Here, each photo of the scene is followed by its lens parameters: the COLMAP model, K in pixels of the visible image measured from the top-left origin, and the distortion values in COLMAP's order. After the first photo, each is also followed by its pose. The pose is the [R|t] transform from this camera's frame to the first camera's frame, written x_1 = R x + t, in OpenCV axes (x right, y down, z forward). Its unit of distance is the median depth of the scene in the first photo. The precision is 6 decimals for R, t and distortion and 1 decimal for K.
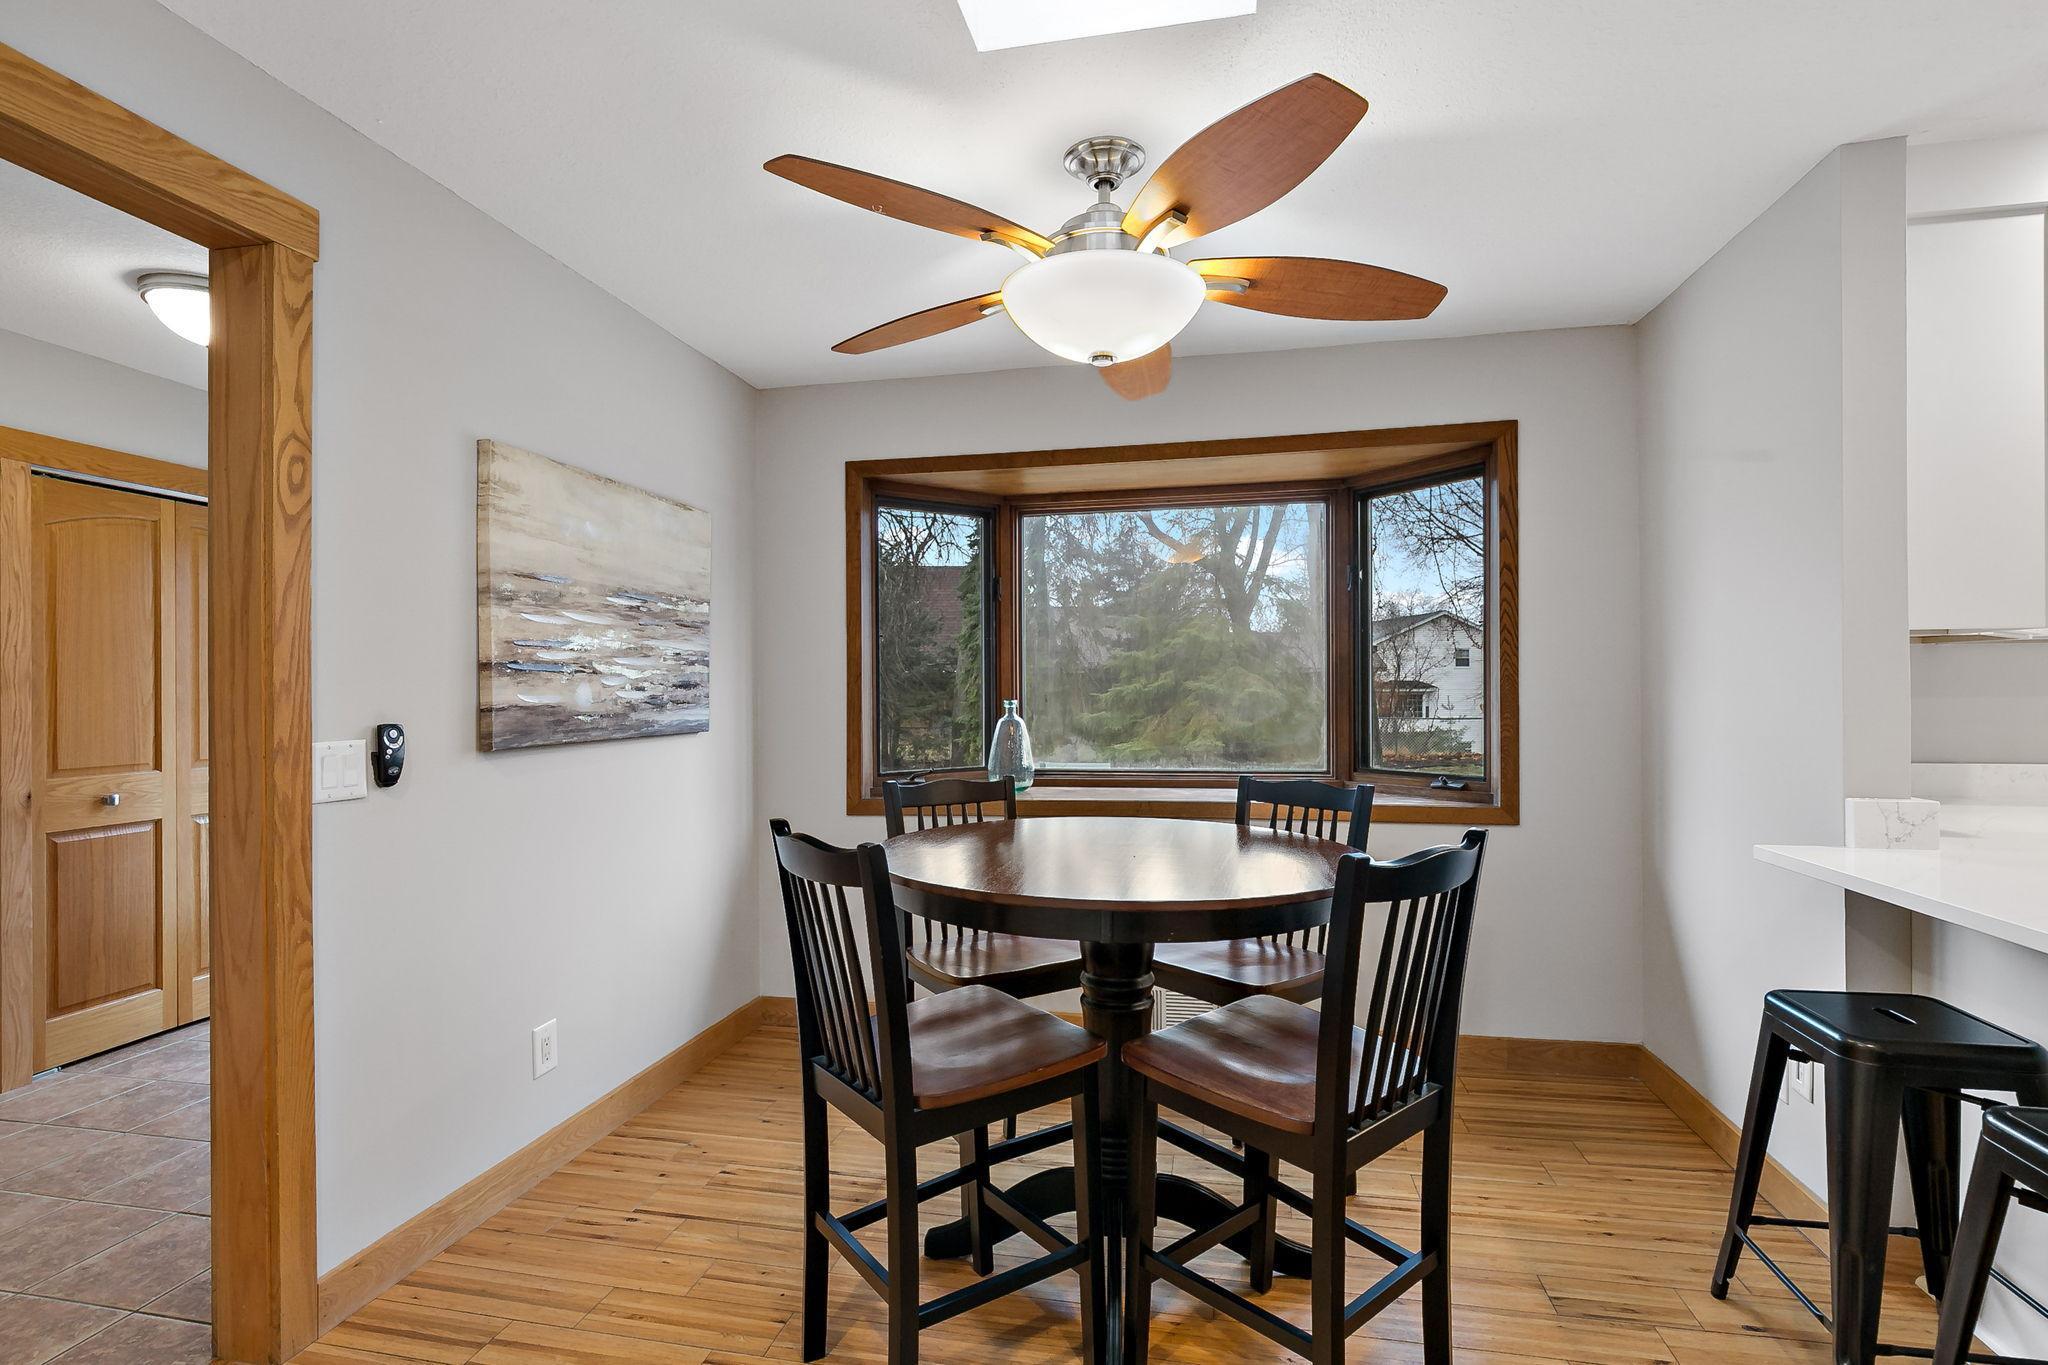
lens RADIAL K [[941.7, 0, 1028.2], [0, 941.7, 677.6], [0, 0, 1]] dist [-0.005928, 0.002243]
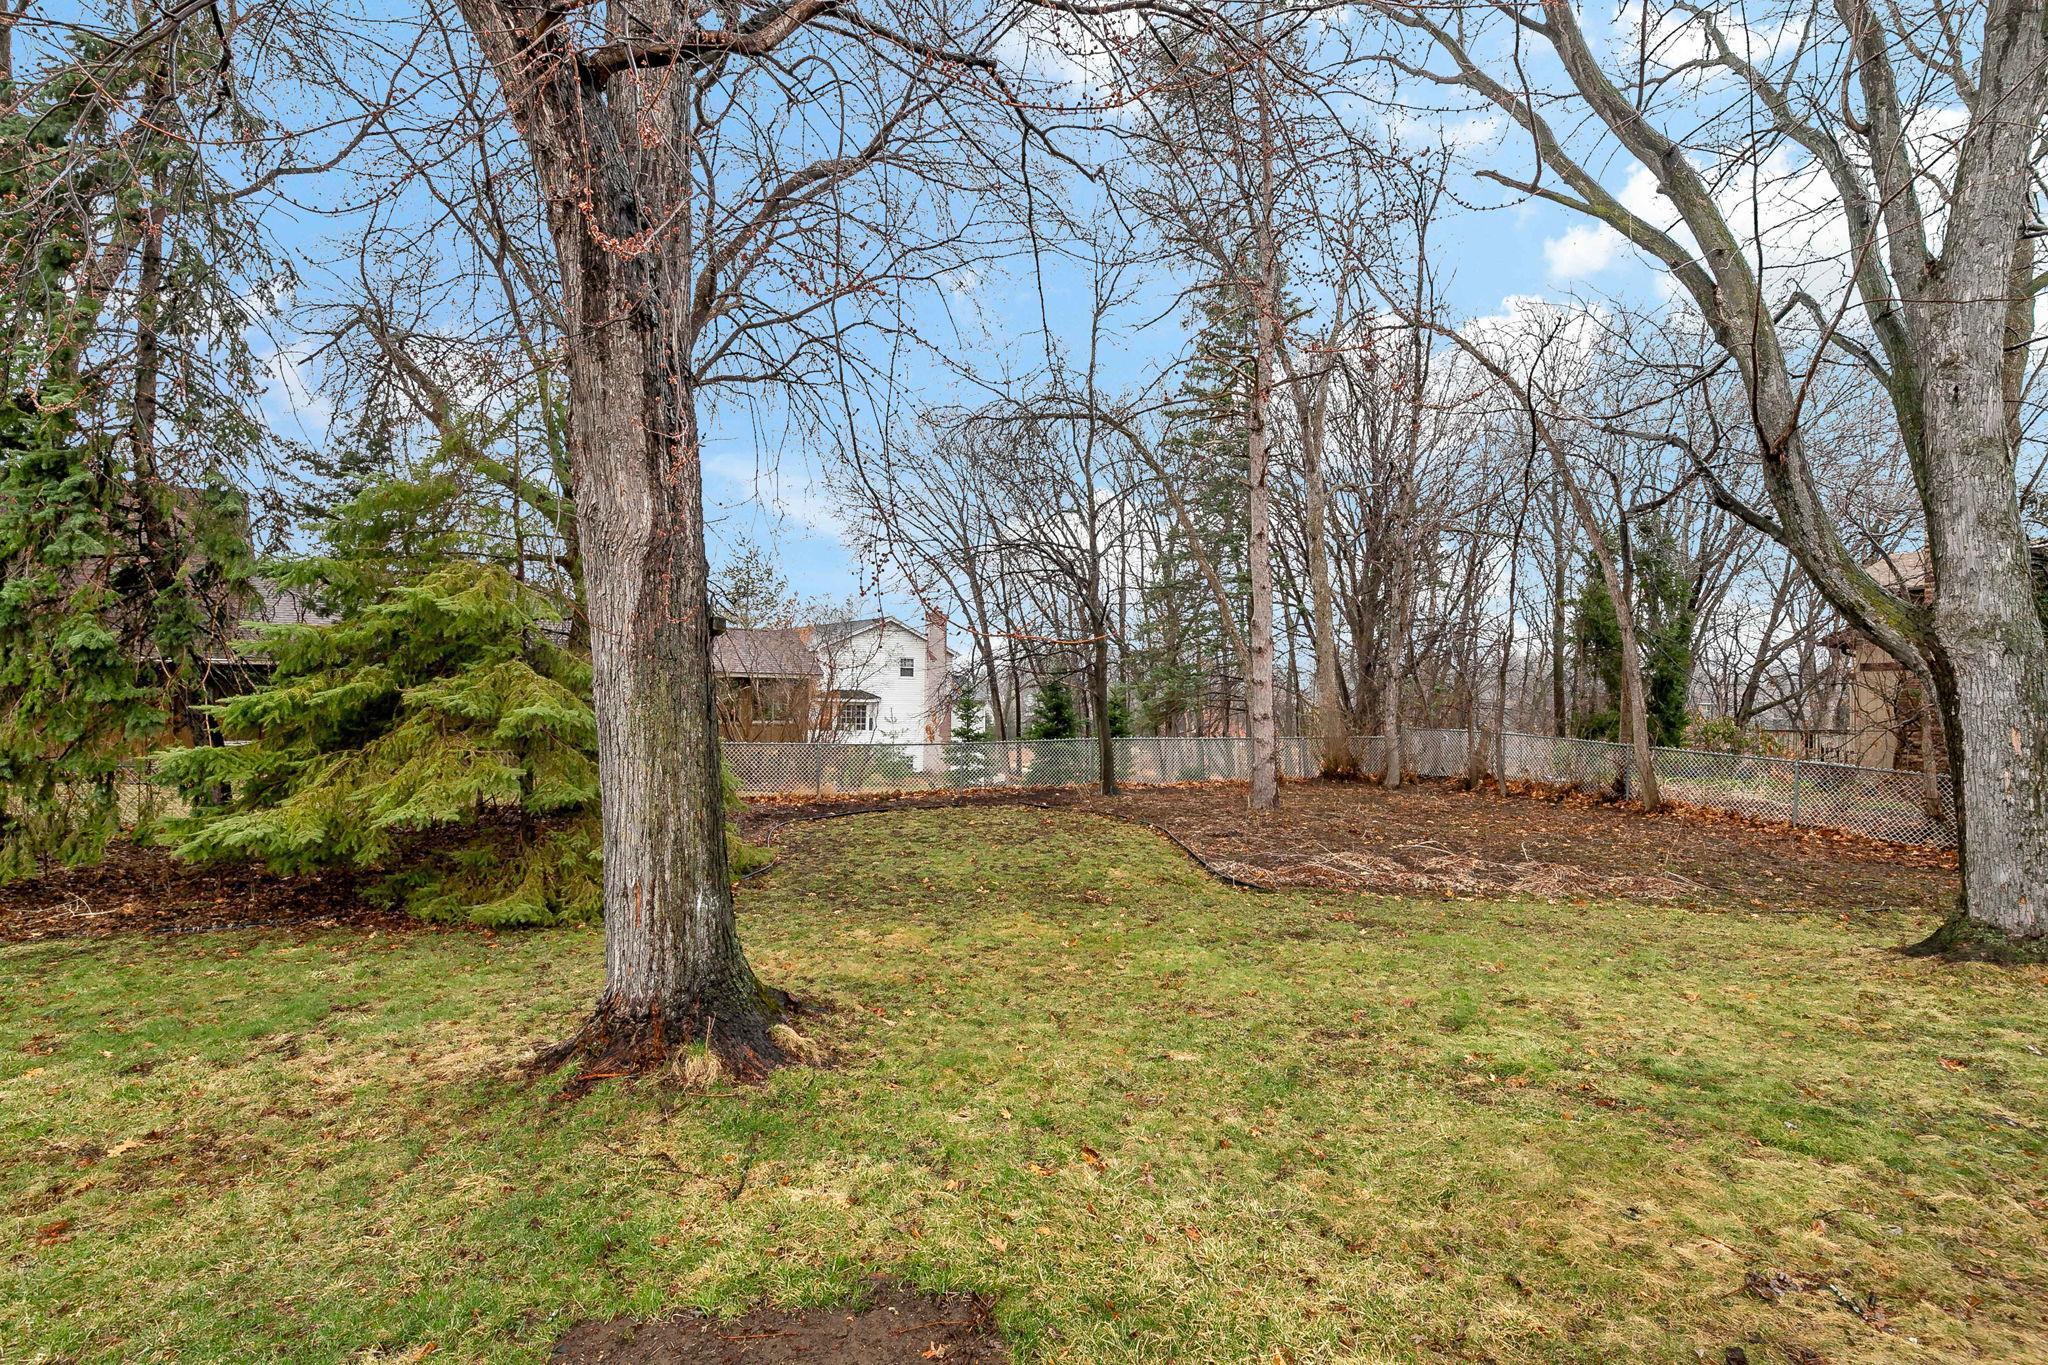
lens RADIAL K [[941.7, 0, 1025.4], [0, 941.7, 689.8], [0, 0, 1]] dist [-0.005928, 0.002243]
pose [[0.847171, 0.025291, 0.530718, 0.139444], [-0.029461, 0.999566, -0.000606, -0.002906], [-0.530503, -0.015122, 0.847548, 0.306592]]
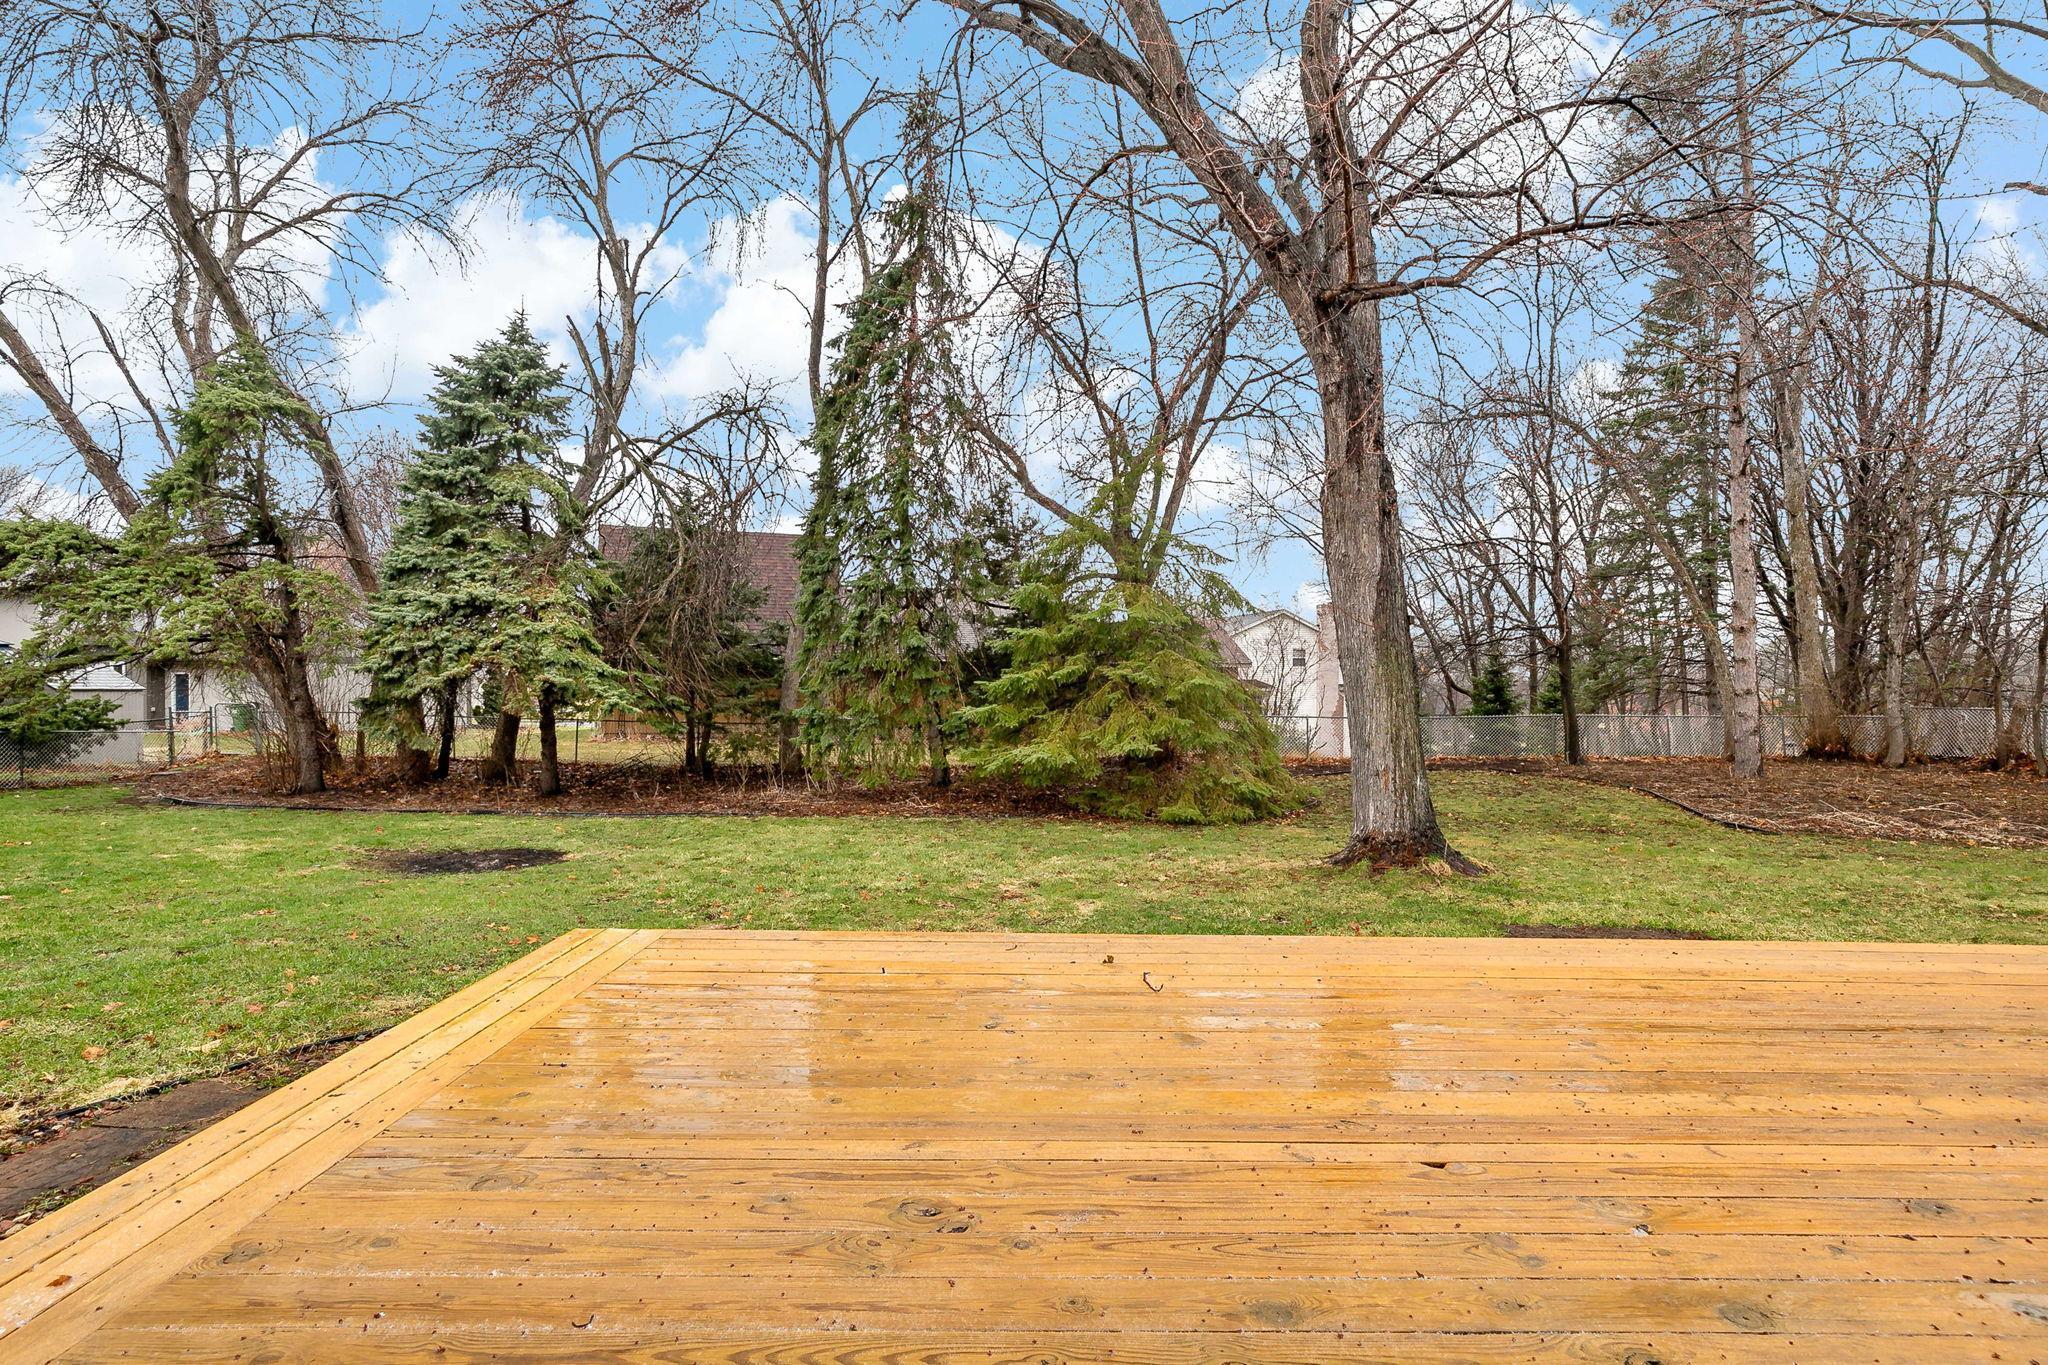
lens RADIAL K [[941.7, 0, 1028.5], [0, 941.7, 694.8], [0, 0, 1]] dist [-0.005928, 0.002243]
pose [[0.980105, 0.015286, 0.197890, -0.035776], [-0.019679, 0.999601, 0.020249, 0.009328], [-0.197502, -0.023740, 0.980015, 0.193260]]
